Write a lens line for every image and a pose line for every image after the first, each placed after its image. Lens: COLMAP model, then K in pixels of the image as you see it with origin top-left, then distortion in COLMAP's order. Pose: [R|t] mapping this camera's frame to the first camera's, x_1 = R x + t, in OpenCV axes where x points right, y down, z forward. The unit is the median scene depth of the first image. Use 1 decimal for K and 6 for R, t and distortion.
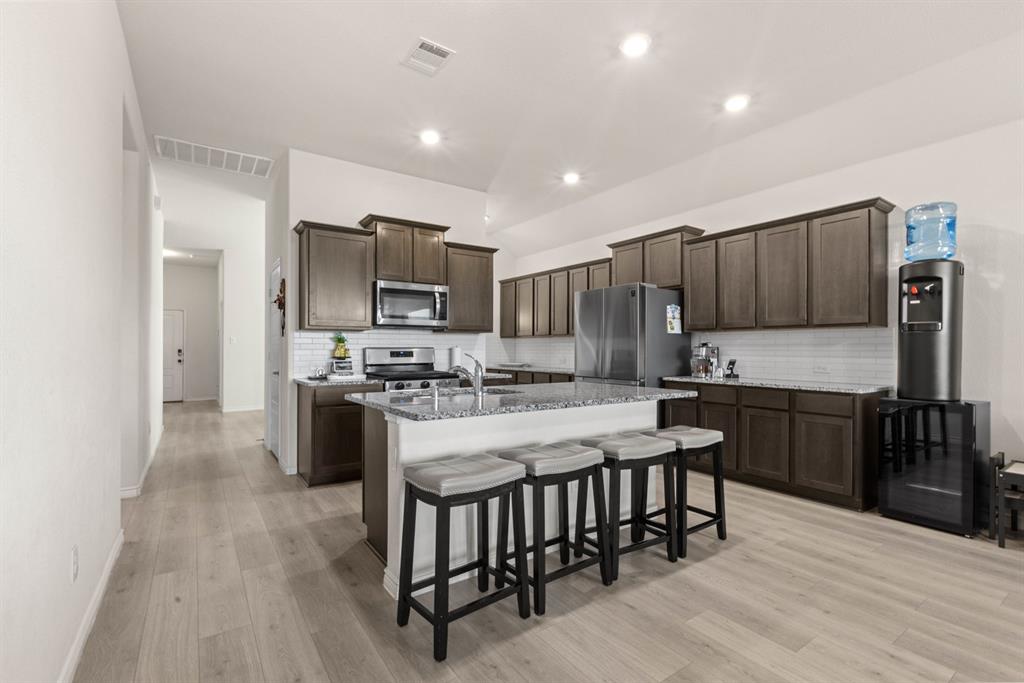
lens RADIAL K [[459.6, 0, 505.8], [0, 459.6, 342.9], [0, 0, 1]] dist [0.009506, -0.000463]
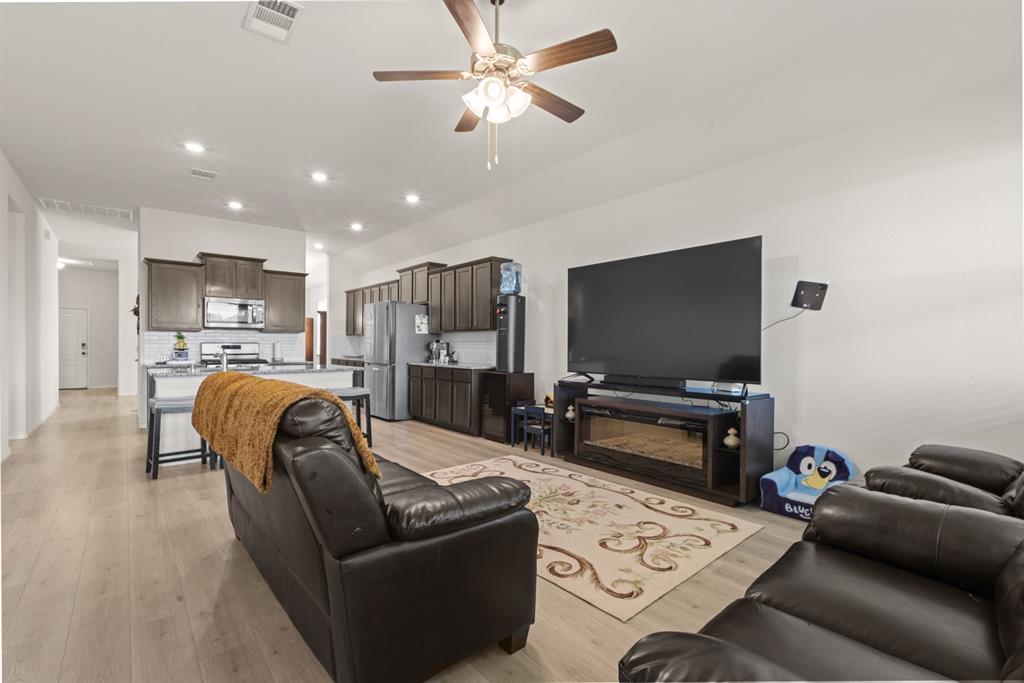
lens RADIAL K [[459.6, 0, 504.9], [0, 459.6, 346.1], [0, 0, 1]] dist [0.009506, -0.000463]
pose [[0.996035, 0.002297, 0.088931, 0.530169], [-0.003832, 0.999847, 0.017095, -0.007079], [-0.088878, -0.017368, 0.995891, -0.547823]]
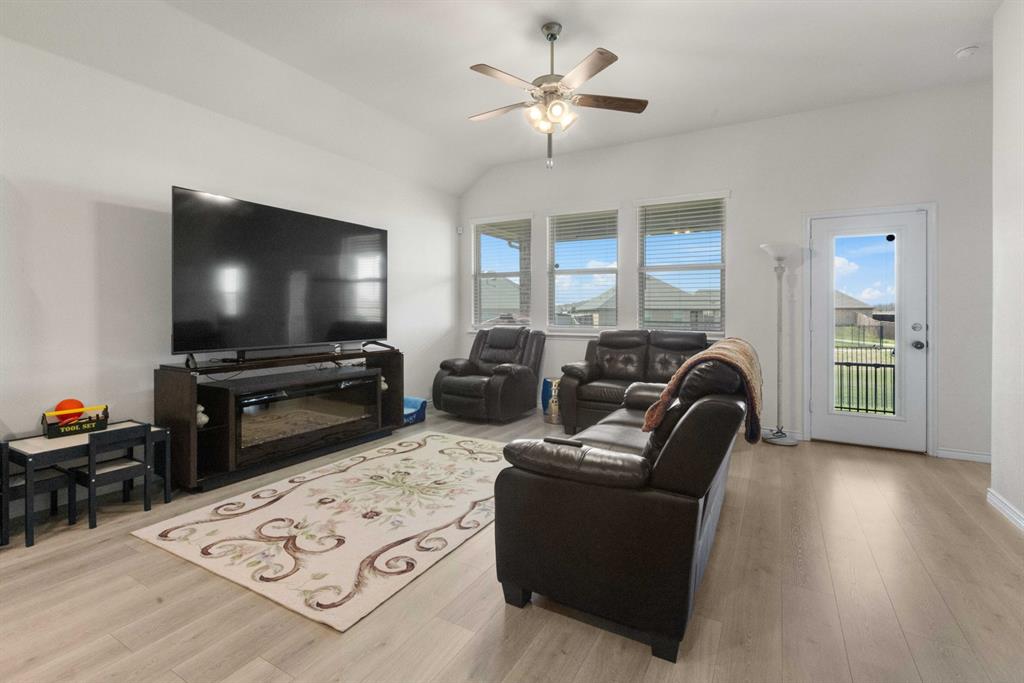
lens RADIAL K [[459.6, 0, 501.8], [0, 459.6, 313.4], [0, 0, 1]] dist [0.009506, -0.000463]
pose [[-0.403903, -0.002810, 0.914797, -0.025220], [-0.011991, 0.999926, -0.002222, 0.007926], [-0.914723, -0.011867, -0.403907, 0.352190]]
